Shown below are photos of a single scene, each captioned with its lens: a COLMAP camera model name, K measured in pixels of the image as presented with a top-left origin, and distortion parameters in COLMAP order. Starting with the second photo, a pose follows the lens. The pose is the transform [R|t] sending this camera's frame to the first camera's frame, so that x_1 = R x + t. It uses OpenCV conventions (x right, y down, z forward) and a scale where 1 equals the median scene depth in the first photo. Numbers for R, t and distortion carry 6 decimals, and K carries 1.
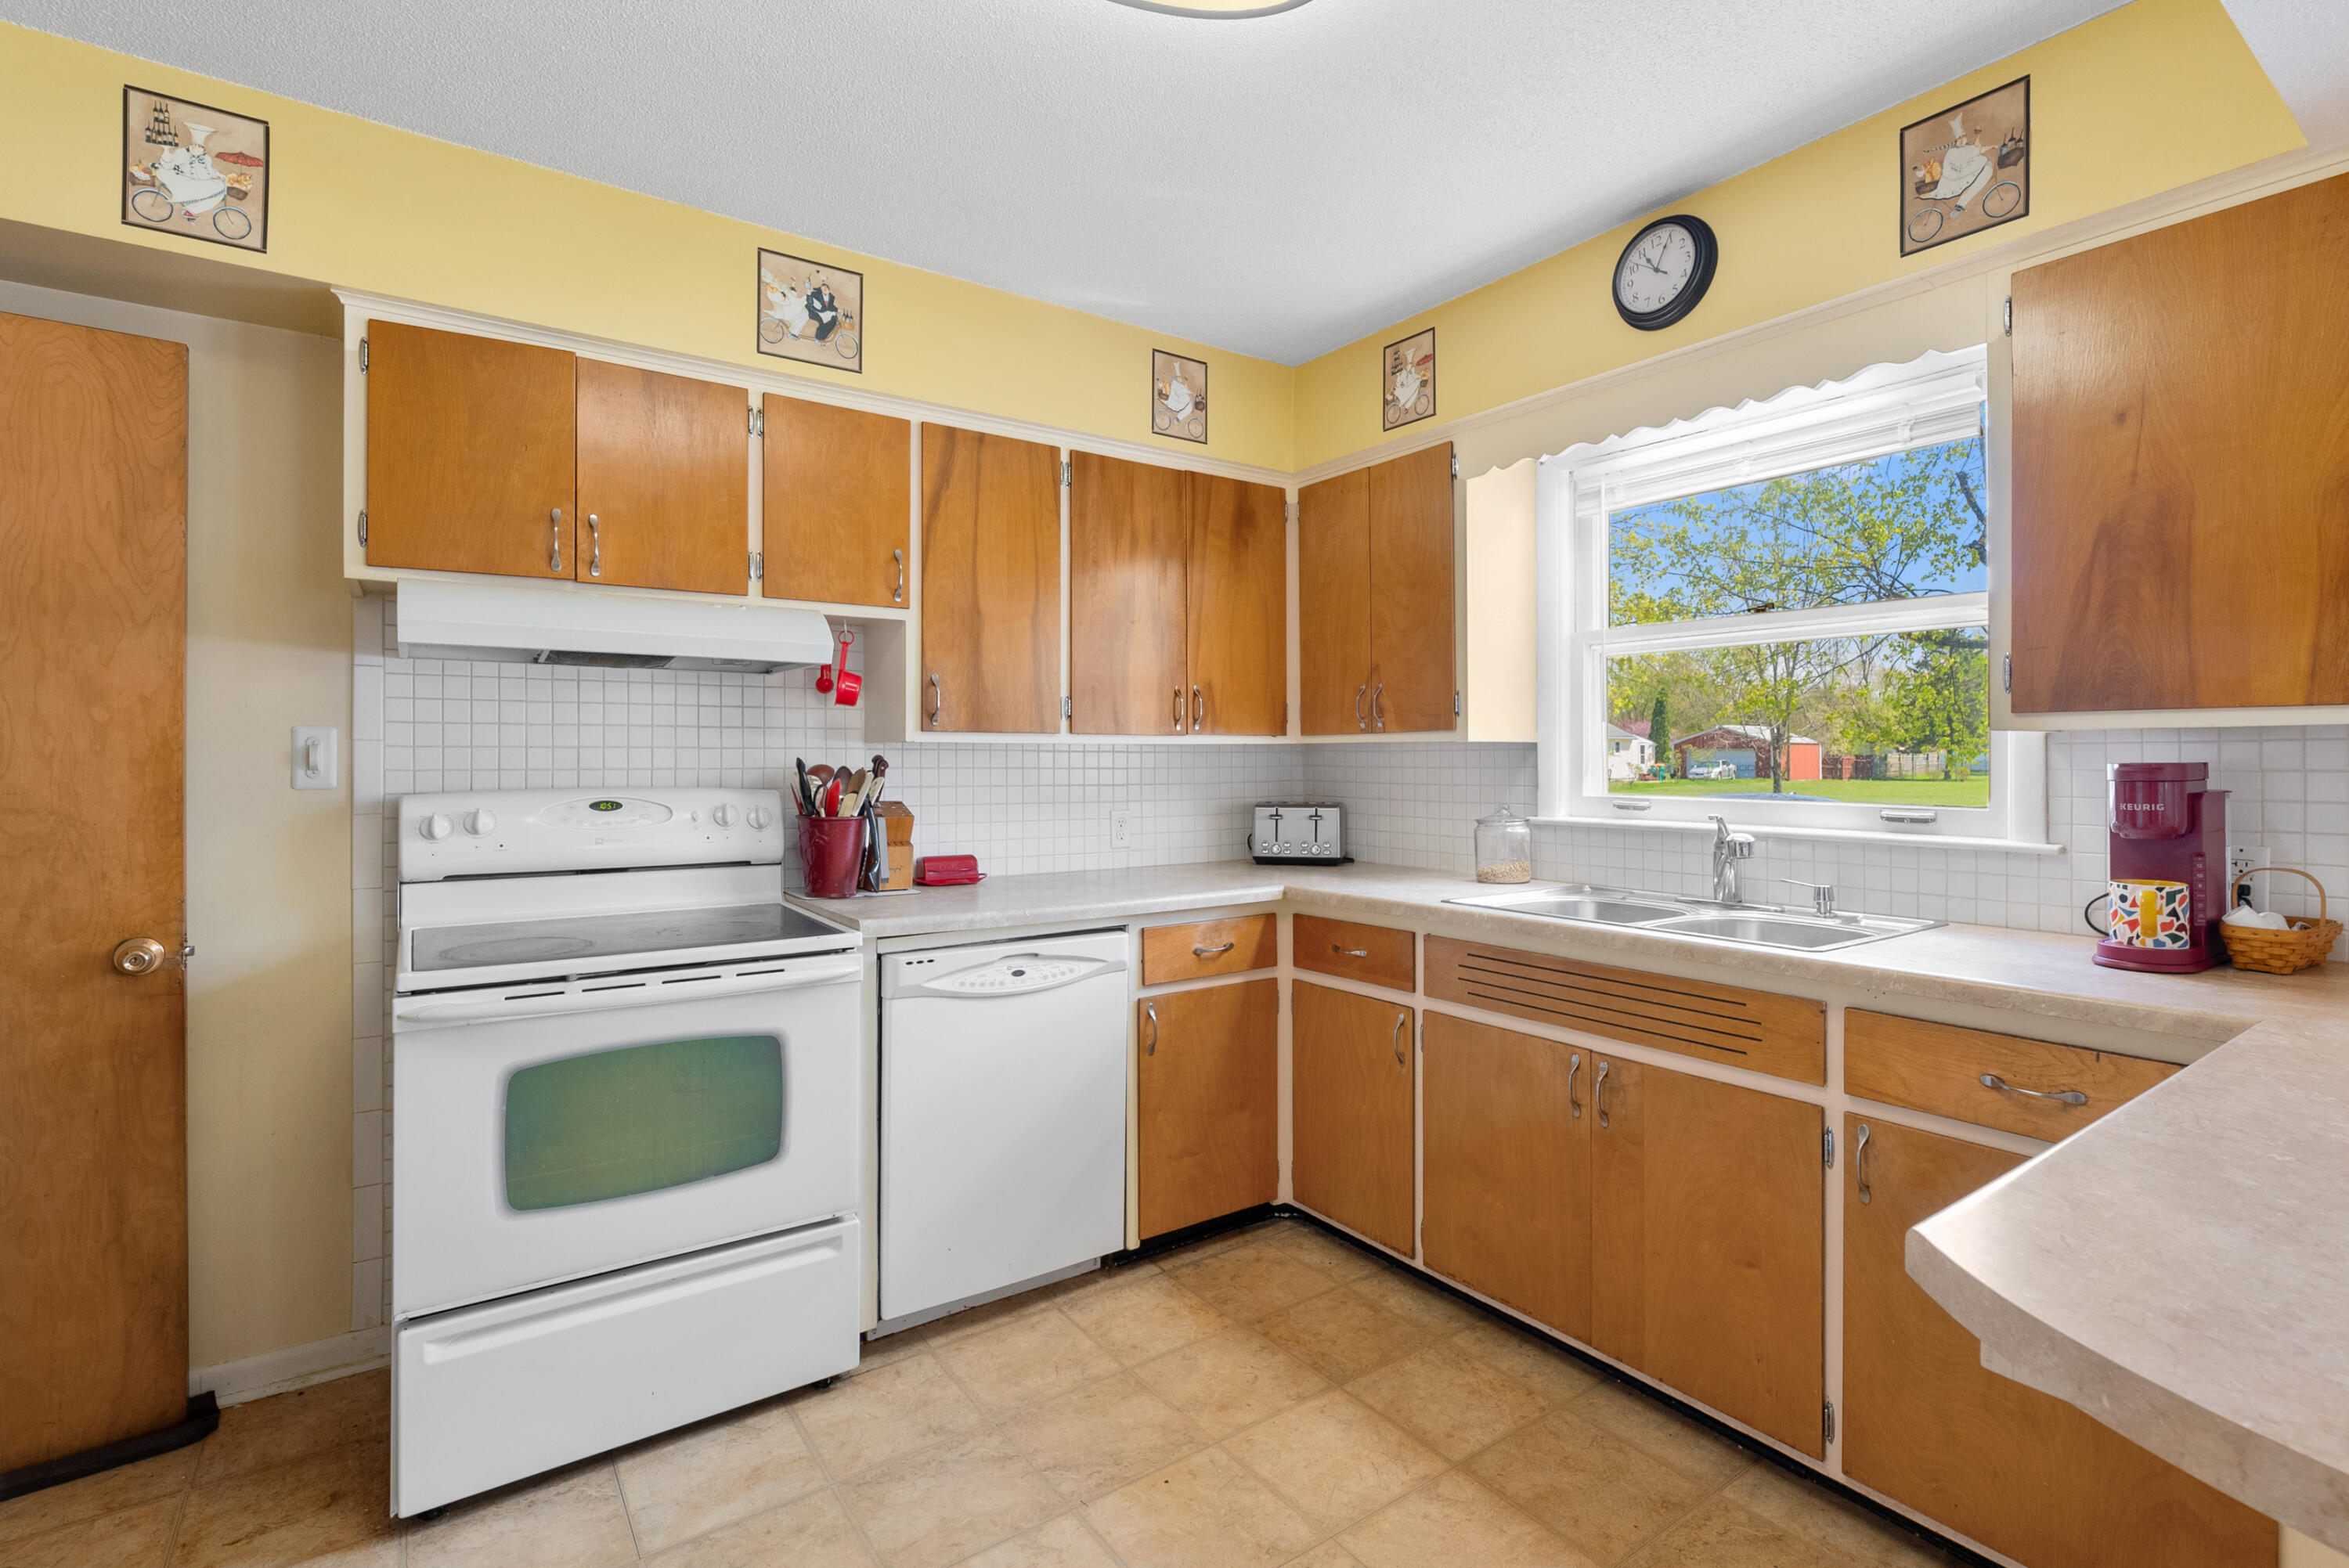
lens RADIAL K [[1073.6, 0, 1179.4], [0, 1073.6, 769.1], [0, 0, 1]] dist [-0.009886, 0.002407]
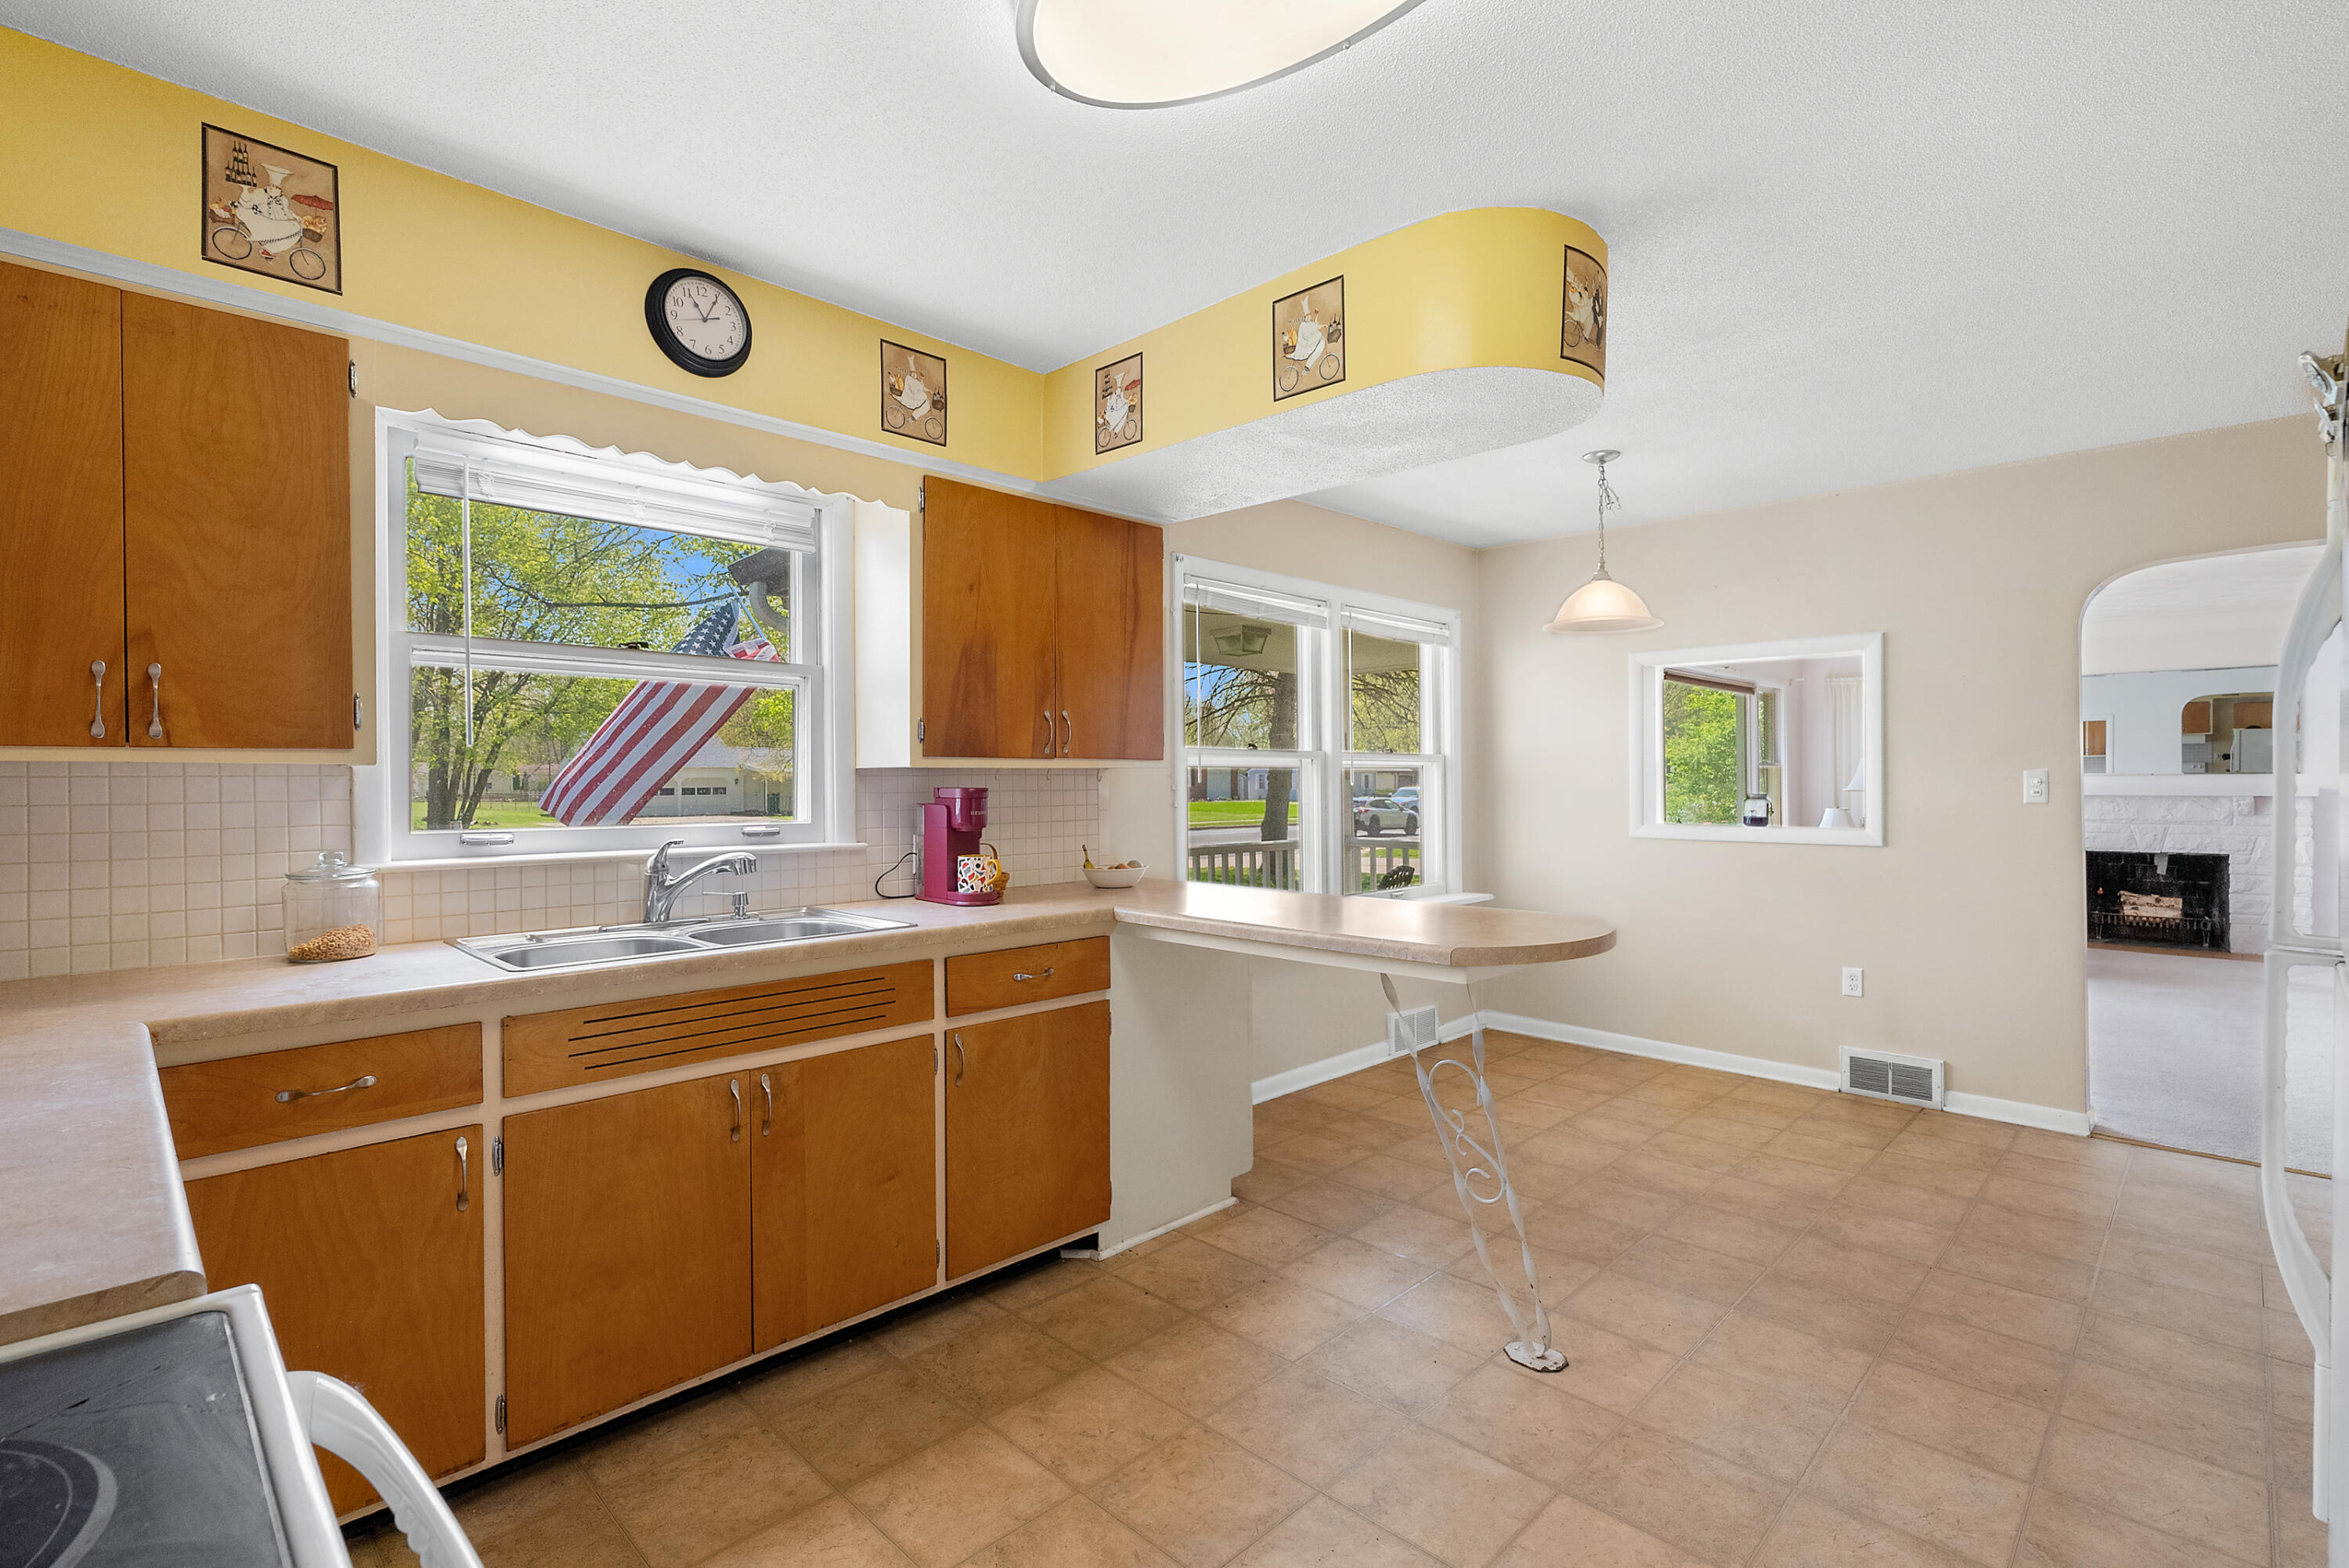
lens RADIAL K [[1073.6, 0, 1176.7], [0, 1073.6, 794.5], [0, 0, 1]] dist [-0.009886, 0.002407]
pose [[-0.168557, -0.011555, 0.985624, -0.632097], [0.013308, 0.999813, 0.013997, -0.010400], [-0.985602, 0.015476, -0.168372, 0.688752]]
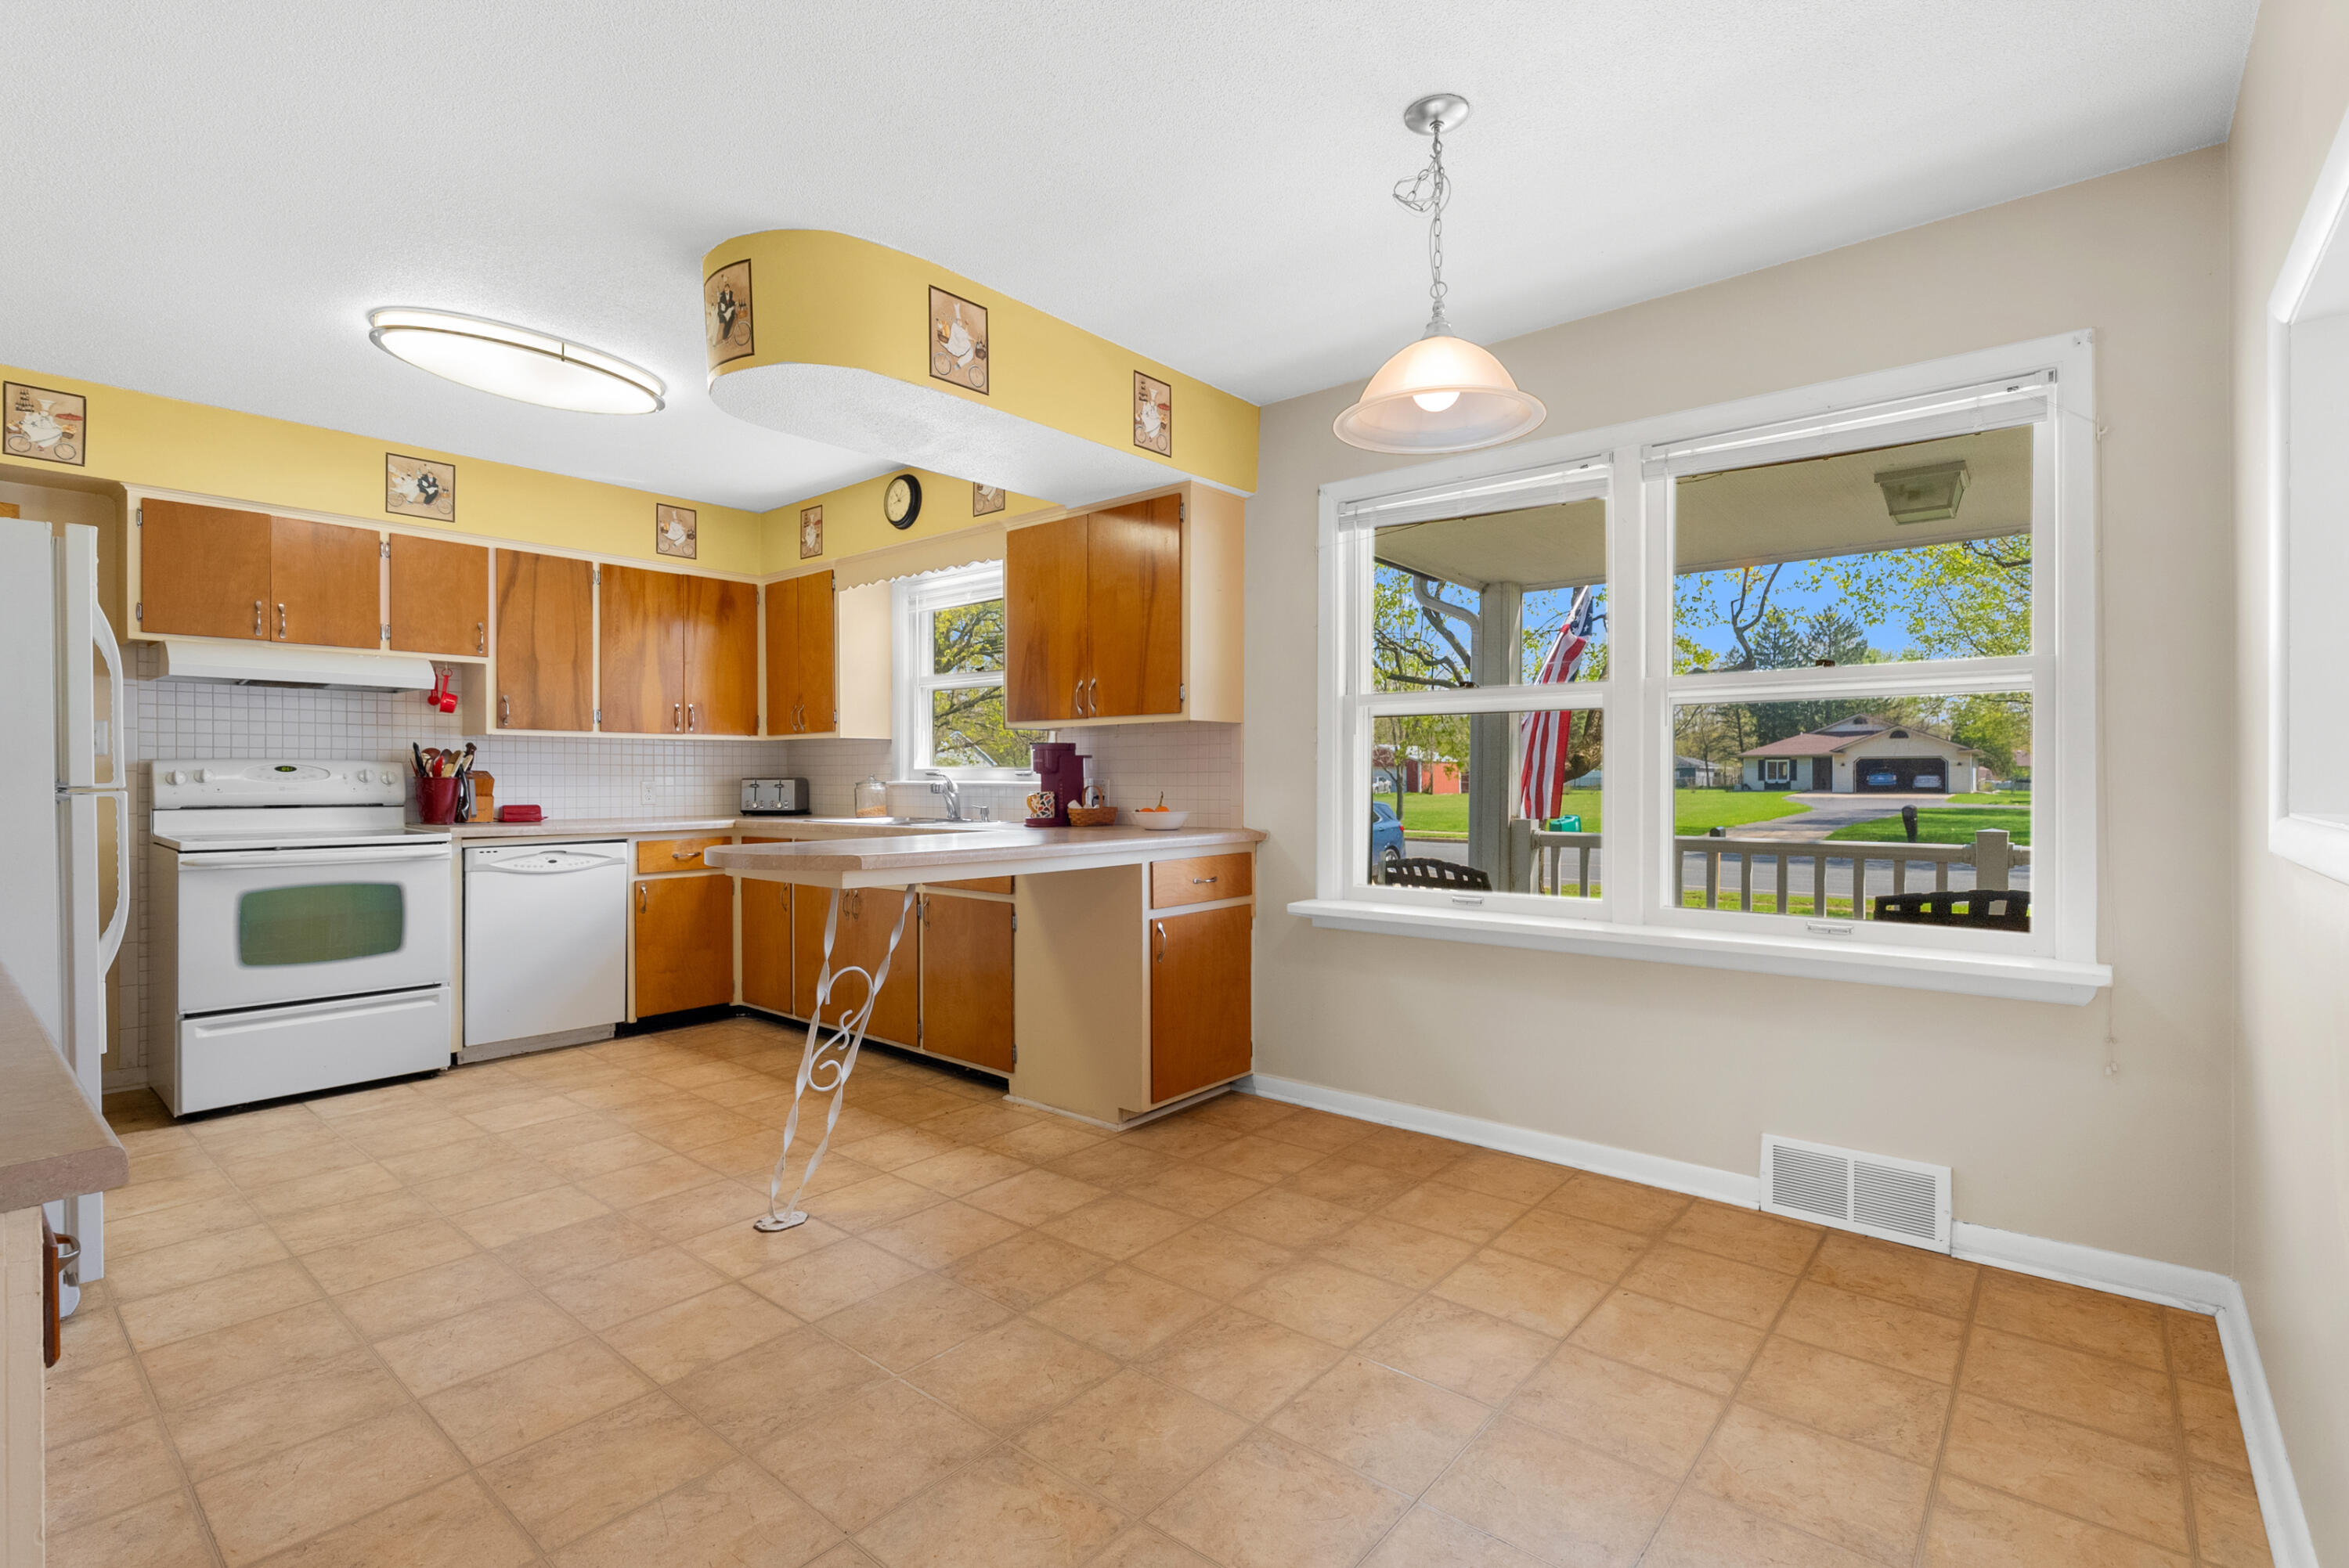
lens RADIAL K [[1073.6, 0, 1174.3], [0, 1073.6, 792.0], [0, 0, 1]] dist [-0.009886, 0.002407]
pose [[0.967834, -0.003686, 0.251564, 0.417438], [0.002823, 0.999989, 0.003792, 0.069941], [-0.251575, -0.002960, 0.967833, -1.028597]]
